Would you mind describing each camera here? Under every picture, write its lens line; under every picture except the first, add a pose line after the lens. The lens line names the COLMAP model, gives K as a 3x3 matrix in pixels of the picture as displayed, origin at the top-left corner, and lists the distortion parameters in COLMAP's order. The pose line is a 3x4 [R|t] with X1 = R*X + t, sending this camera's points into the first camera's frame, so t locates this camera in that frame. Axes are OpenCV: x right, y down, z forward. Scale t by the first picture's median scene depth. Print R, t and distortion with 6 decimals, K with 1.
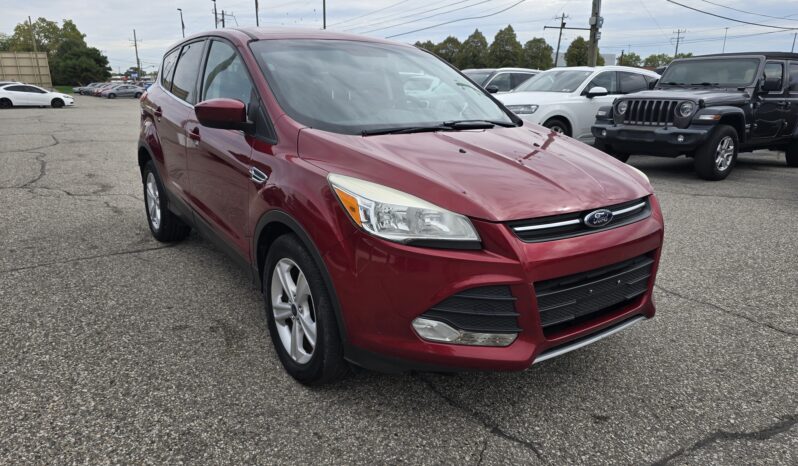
lens RADIAL K [[542.6, 0, 399.0], [0, 542.6, 233.0], [0, 0, 1]] dist [0.026266, -0.001441]
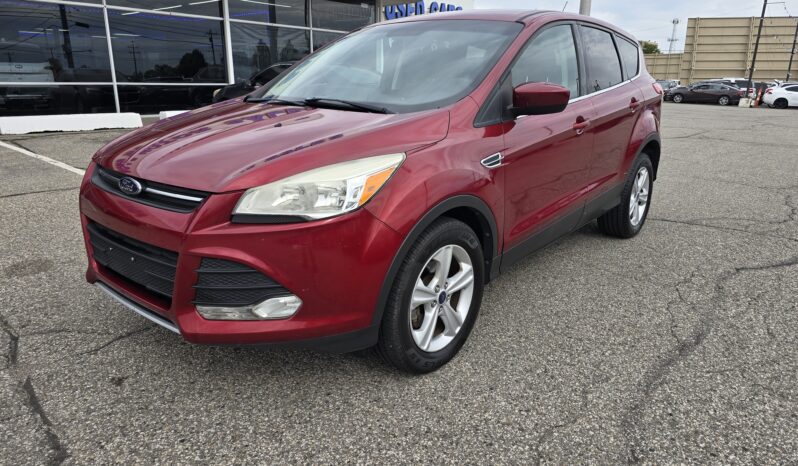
lens RADIAL K [[544.6, 0, 399.0], [0, 544.6, 233.0], [0, 0, 1]] dist [0.025923, -0.004240]
pose [[0.242701, 0.262184, -0.934000, 1.421702], [-0.267608, 0.943523, 0.195319, -0.270081], [0.932460, 0.202542, 0.299156, 1.158233]]
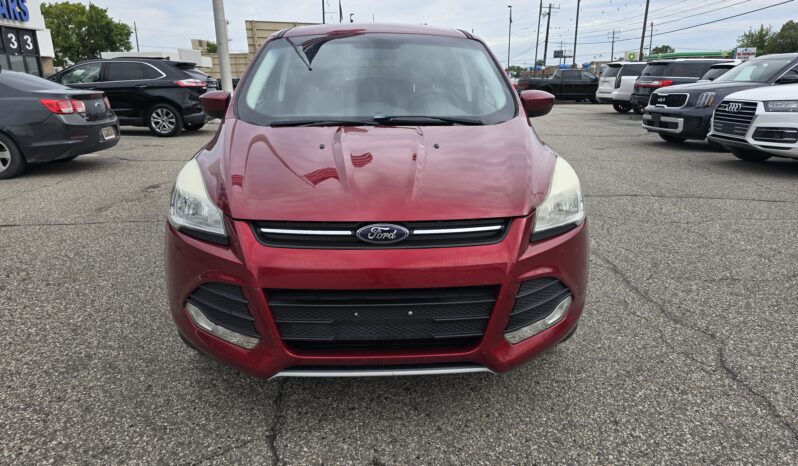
lens RADIAL K [[544.6, 0, 399.0], [0, 544.6, 233.0], [0, 0, 1]] dist [0.025923, -0.004240]
pose [[0.838061, 0.139092, -0.527548, 0.822286], [-0.133387, 0.989848, 0.049083, -0.071871], [0.529020, 0.029233, 0.848106, 0.284360]]
